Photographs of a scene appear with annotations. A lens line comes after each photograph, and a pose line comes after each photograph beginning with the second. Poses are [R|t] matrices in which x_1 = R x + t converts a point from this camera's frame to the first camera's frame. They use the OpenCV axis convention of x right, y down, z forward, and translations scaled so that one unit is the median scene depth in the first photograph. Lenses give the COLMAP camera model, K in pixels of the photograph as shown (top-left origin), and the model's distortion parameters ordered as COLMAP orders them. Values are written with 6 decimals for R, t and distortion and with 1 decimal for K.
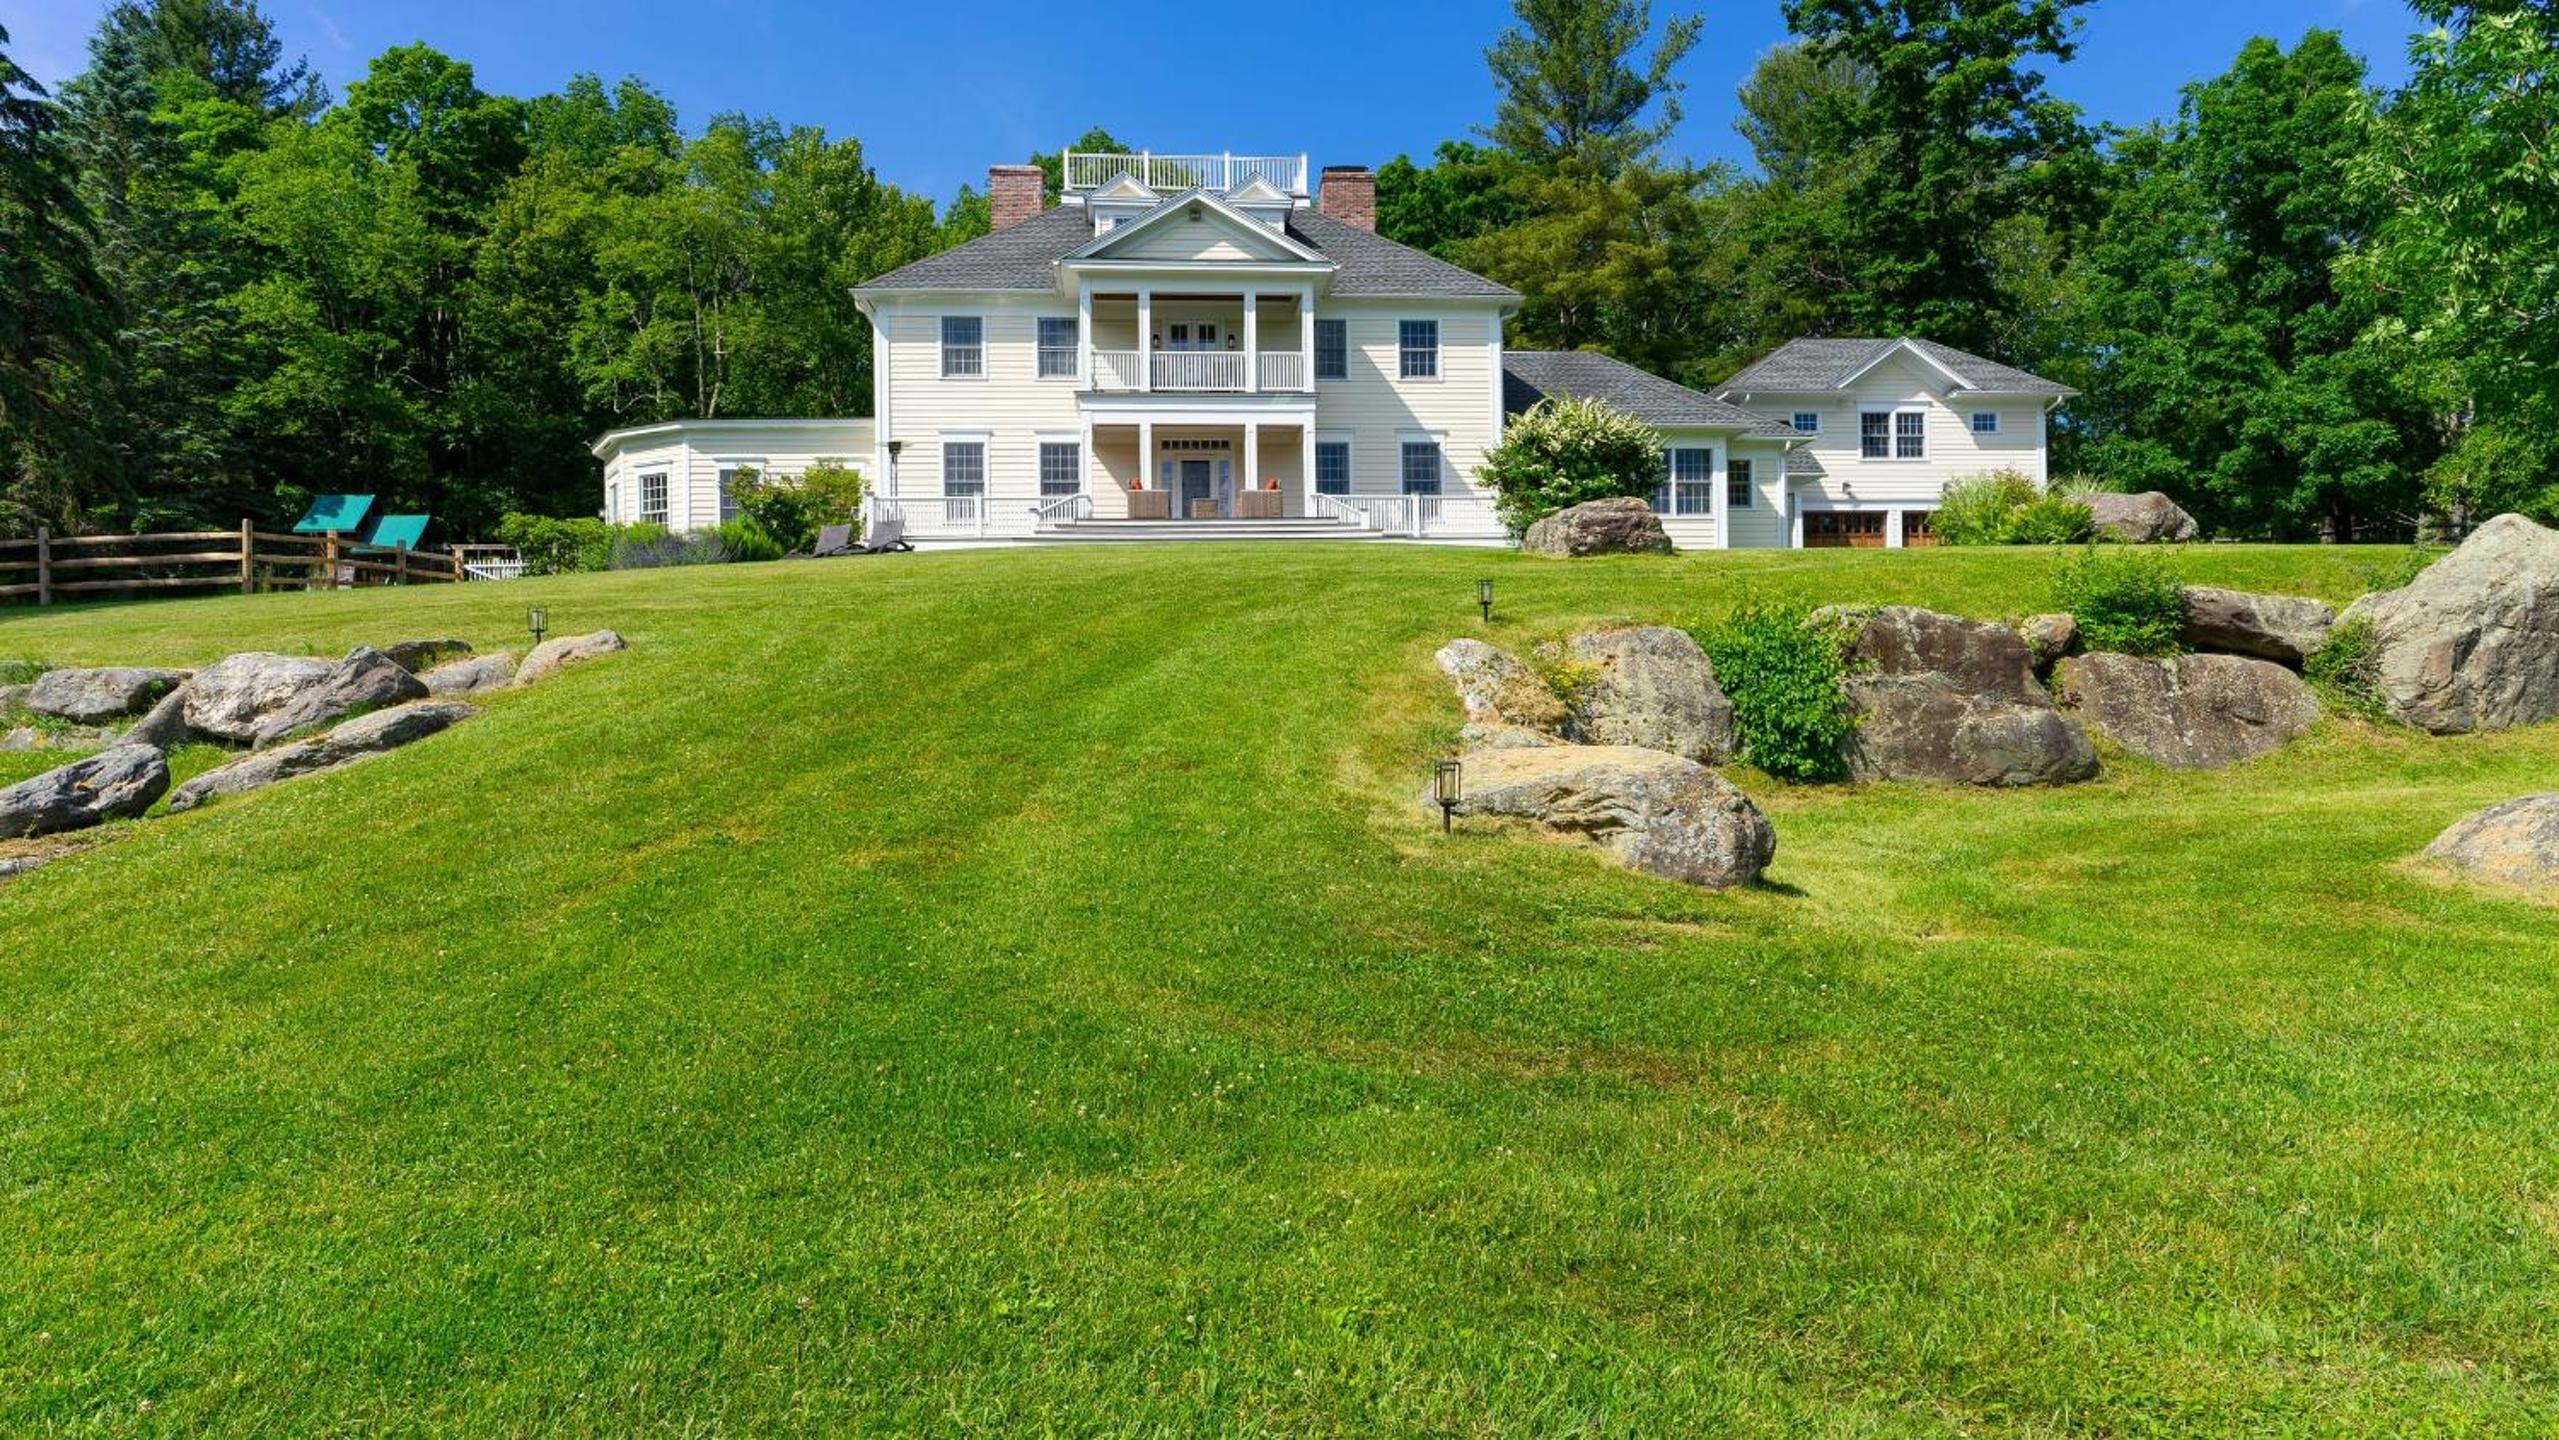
lens RADIAL K [[1469.4, 0, 1266.2], [0, 1469.4, 726.7], [0, 0, 1]] dist [-0.005775, -0.000859]
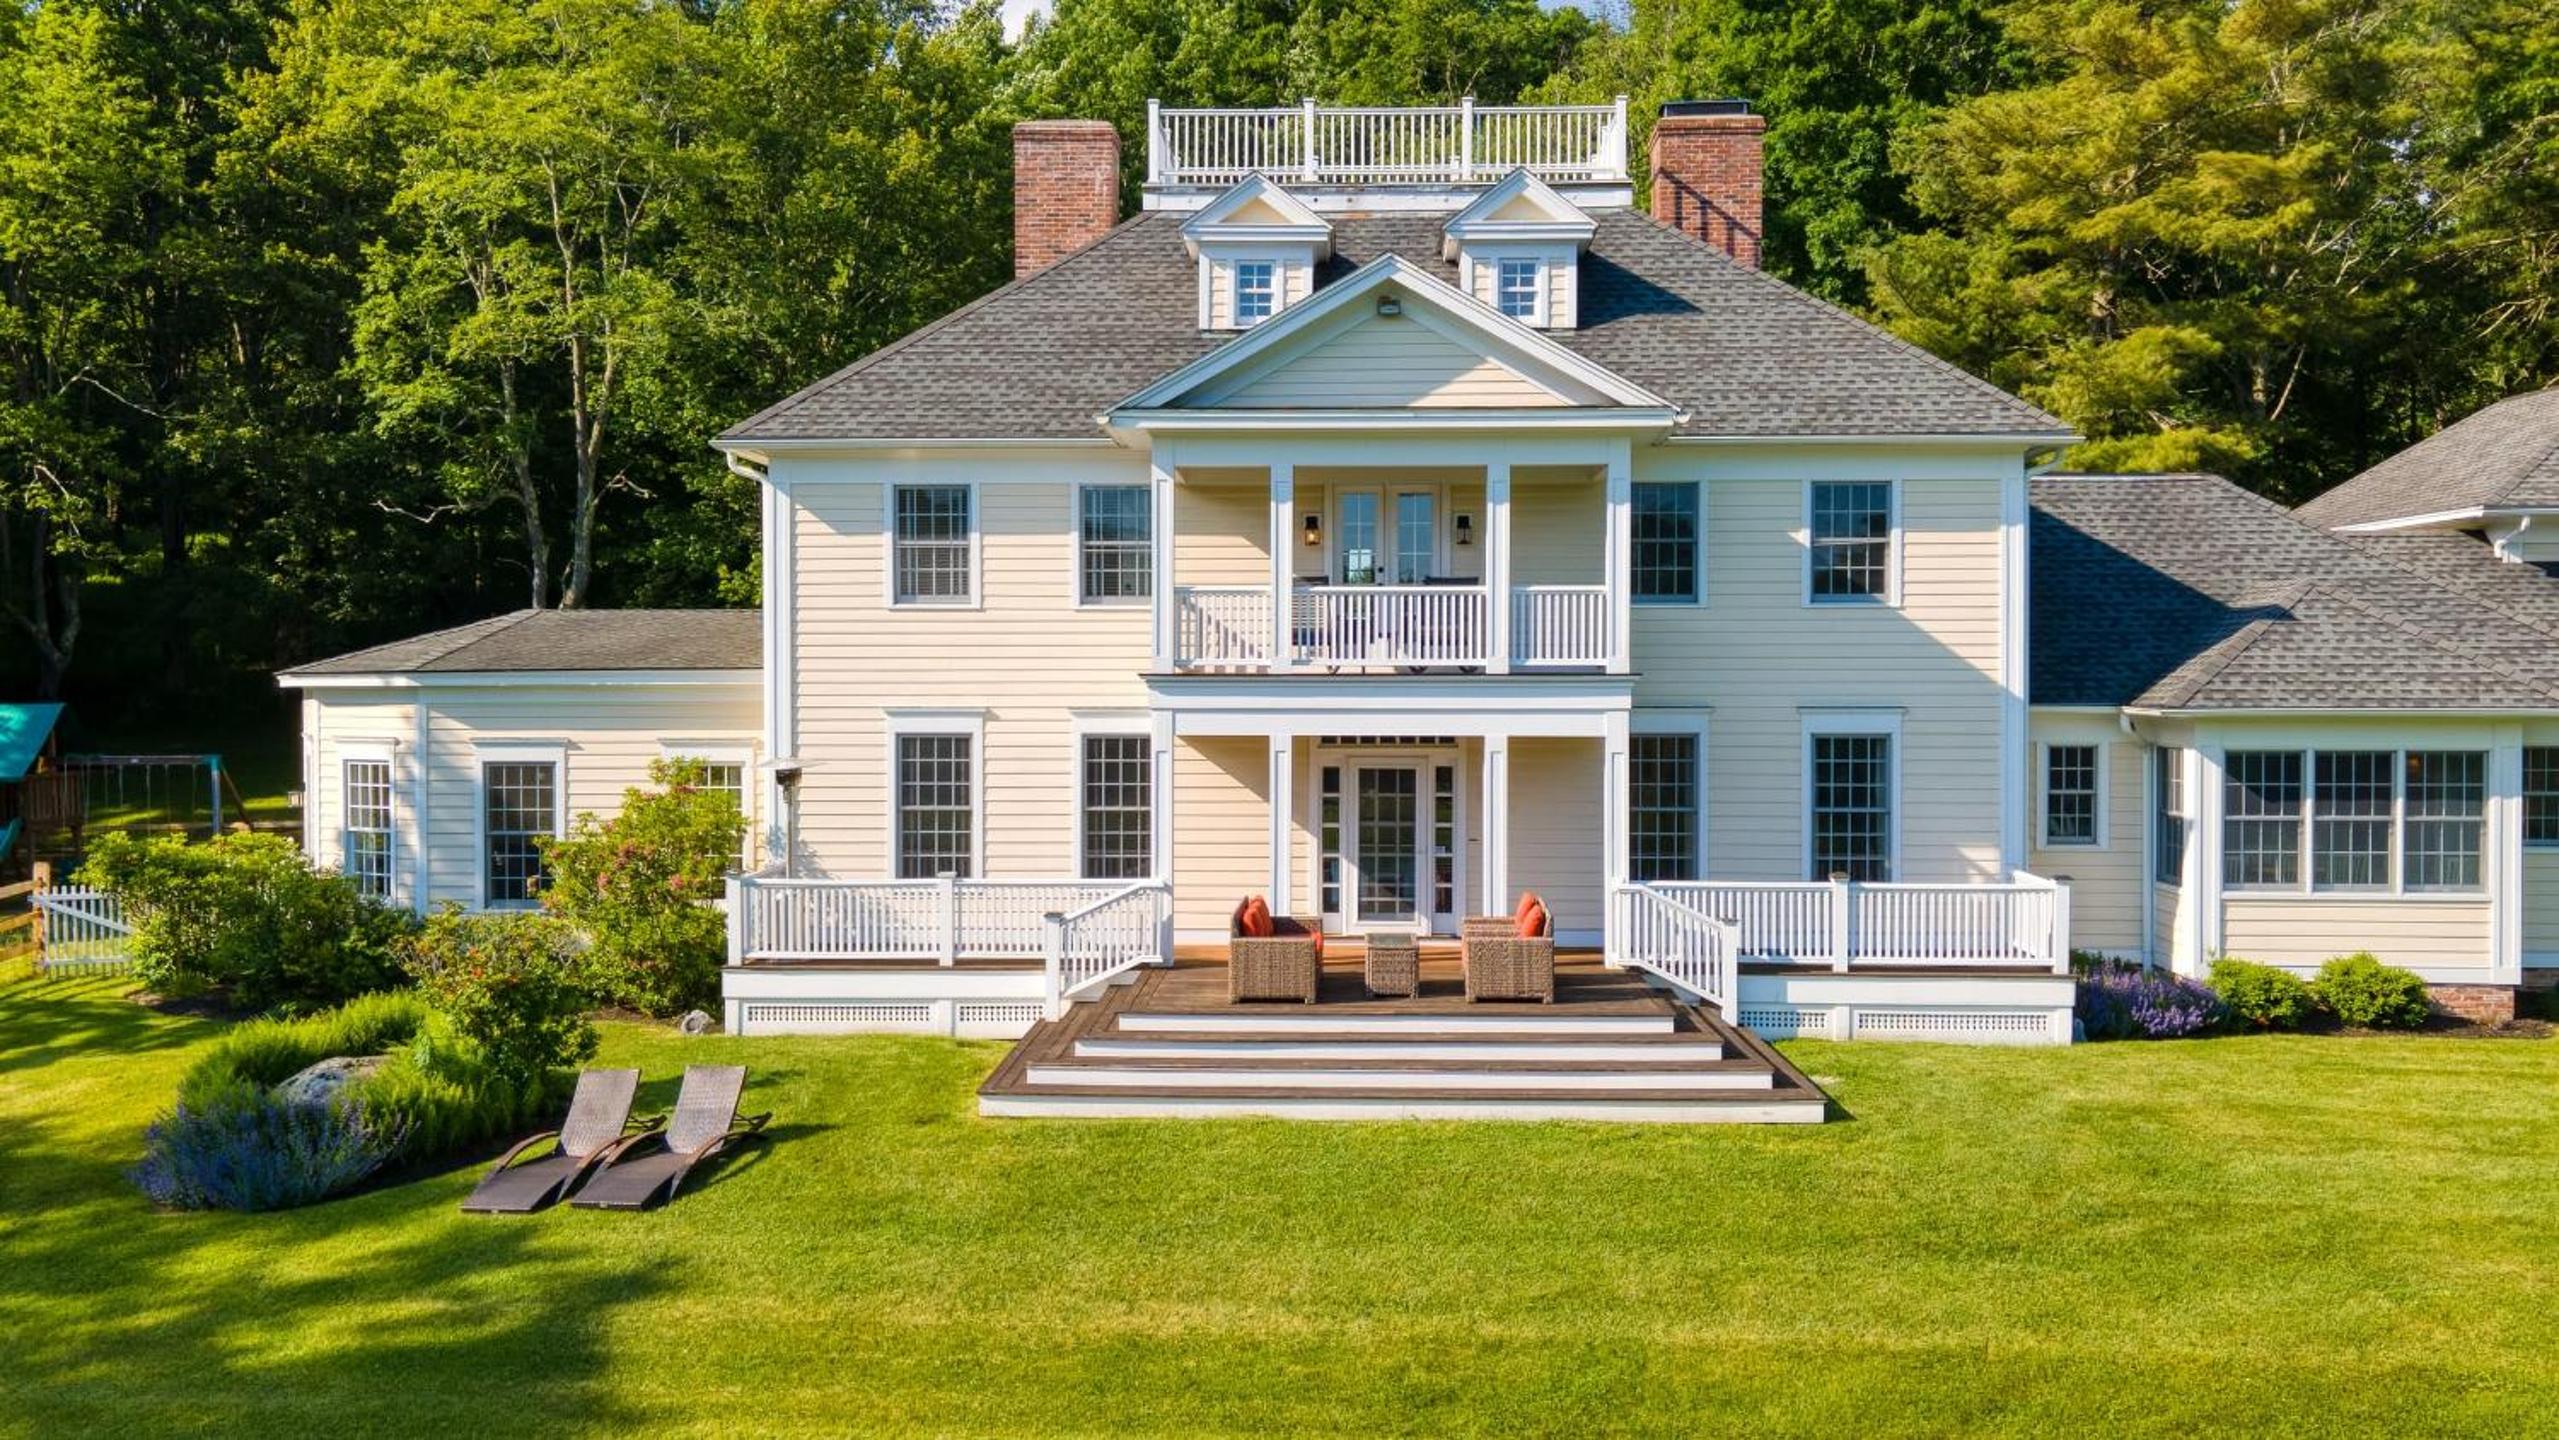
lens RADIAL K [[2212.7, 0, 1283.6], [0, 2212.7, 706.9], [0, 0, 1]] dist [0.068409, -0.097845]
pose [[0.992287, 0.016531, -0.122857, 0.009268], [-0.013382, 0.999561, 0.026417, -0.223791], [0.123239, -0.024569, 0.992073, 0.249848]]
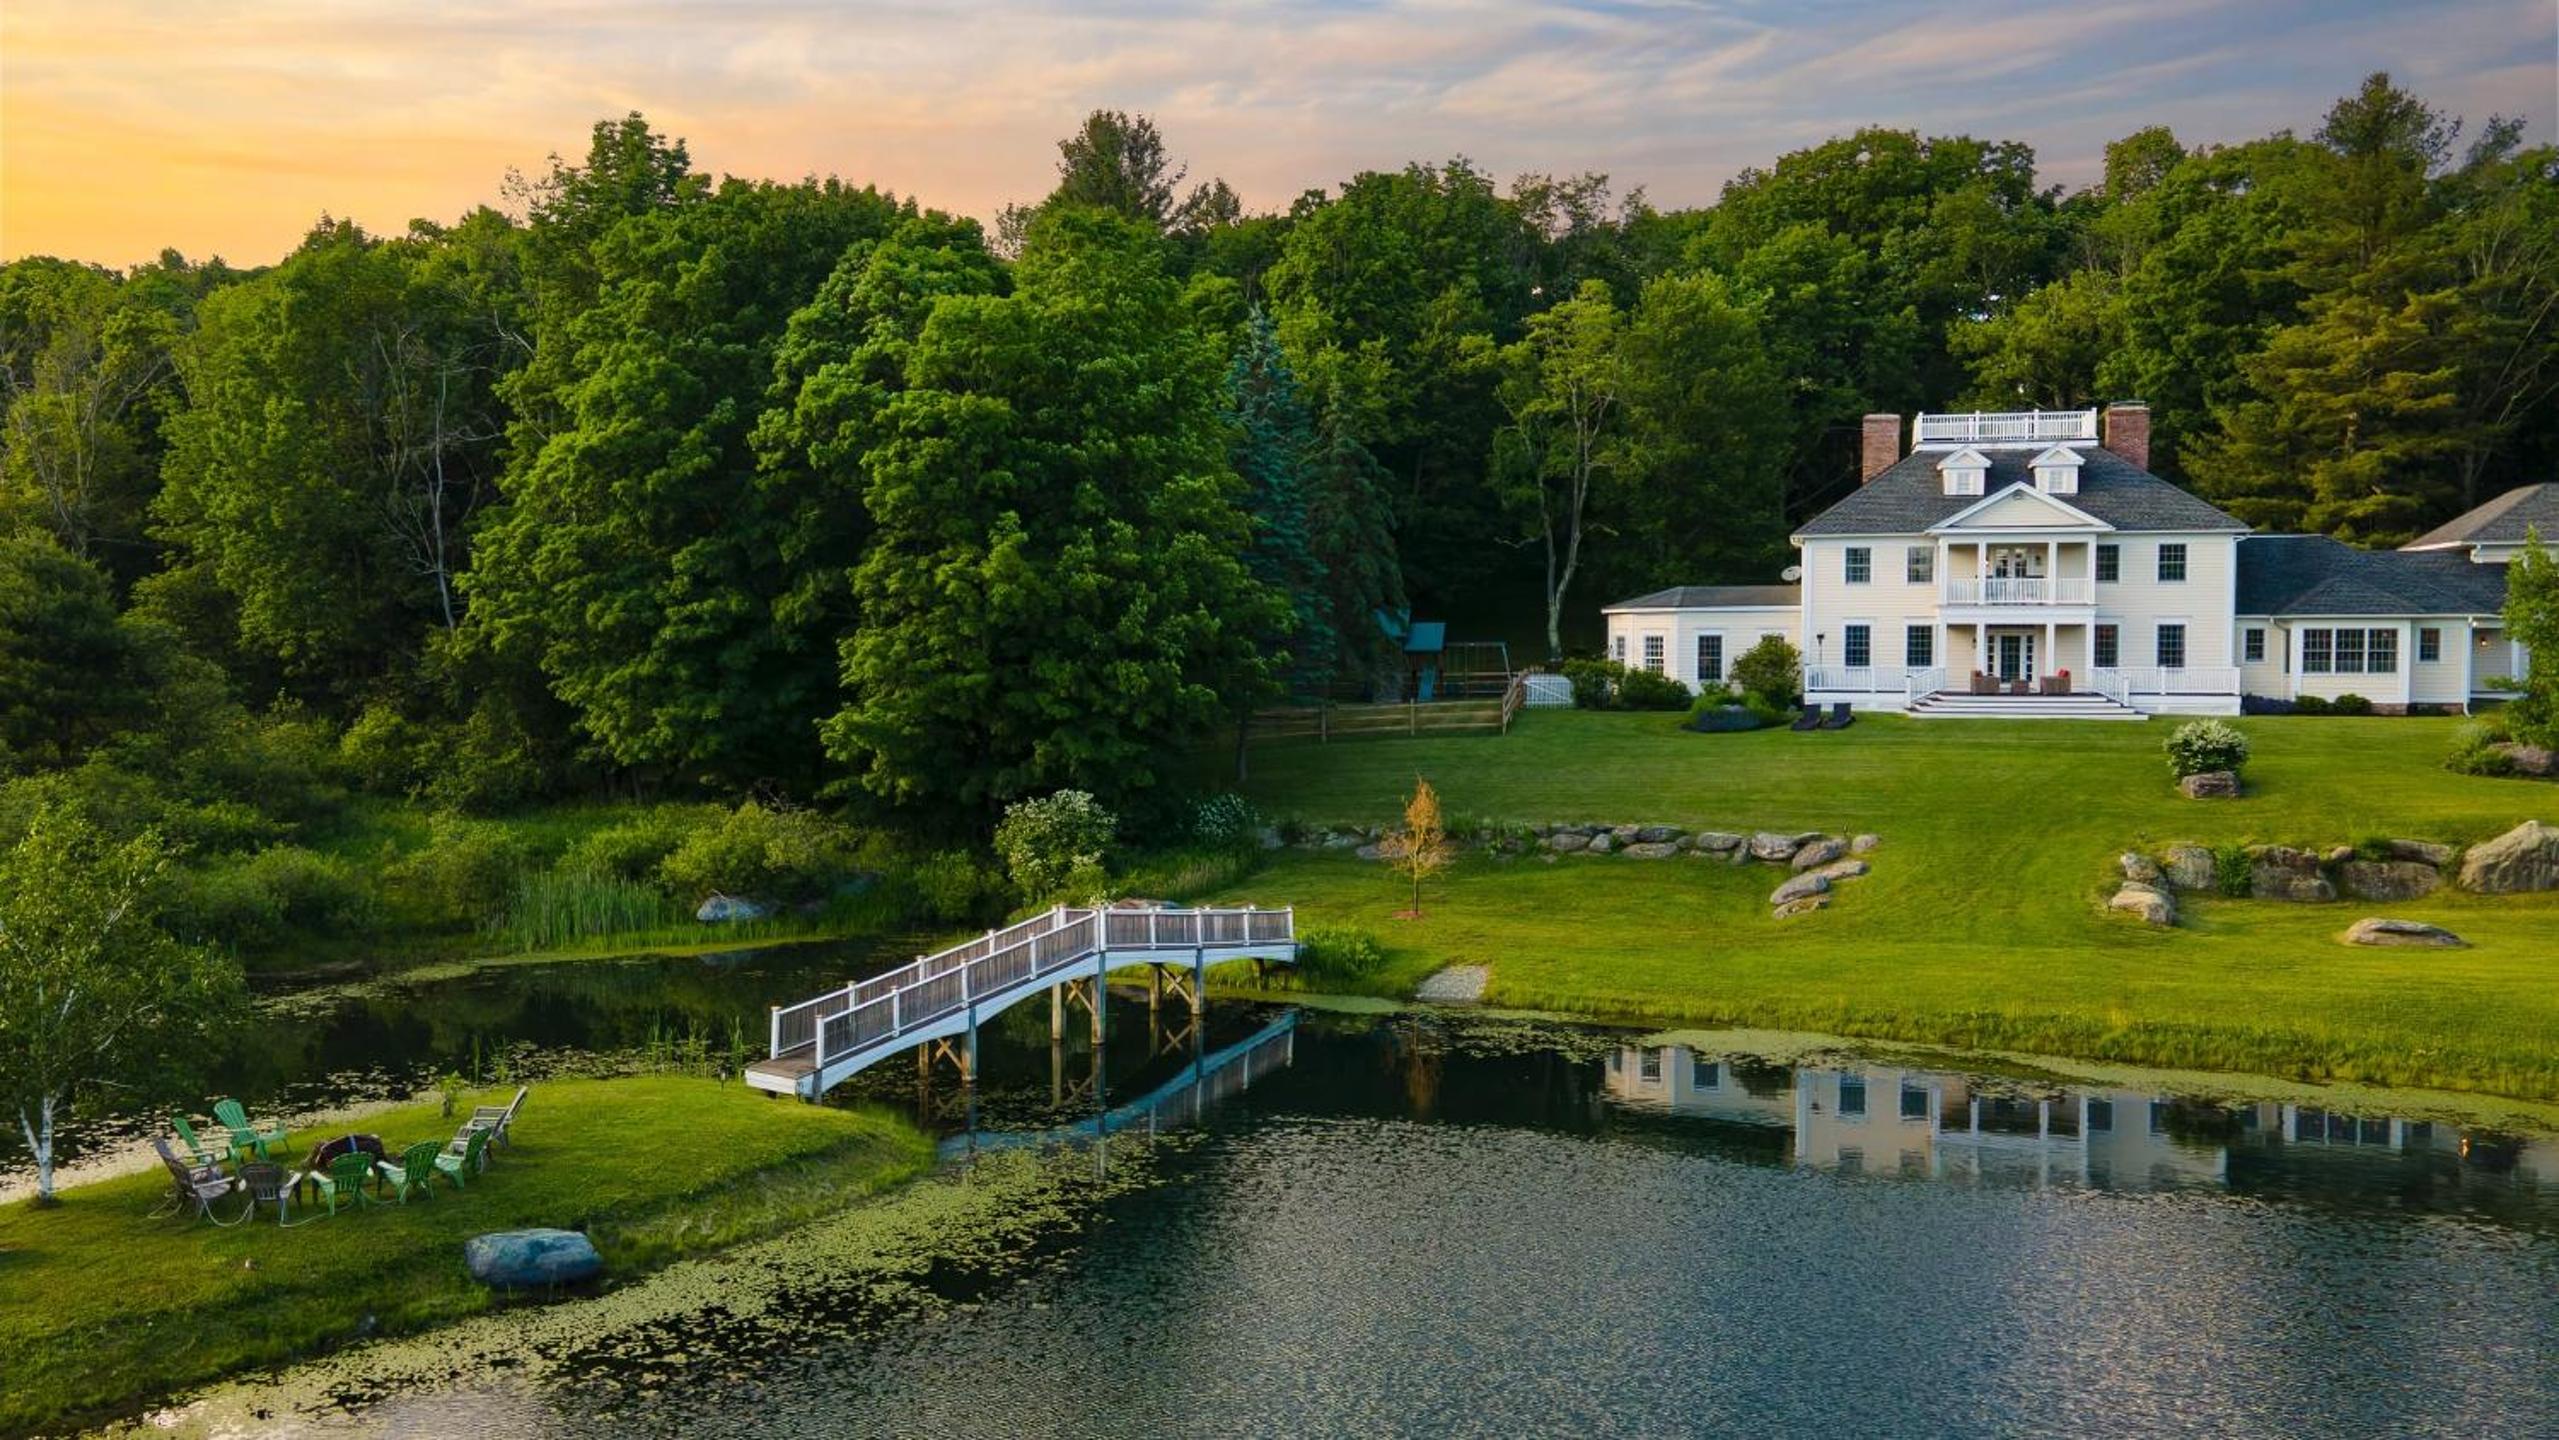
lens RADIAL K [[2206.0, 0, 1094.5], [0, 2206.0, 711.6], [0, 0, 1]] dist [0.042885, 0.013982]
pose [[0.924400, 0.028835, -0.380332, -0.047359], [-0.011157, 0.998756, 0.048605, -0.206972], [0.381261, -0.040687, 0.923572, -1.614857]]
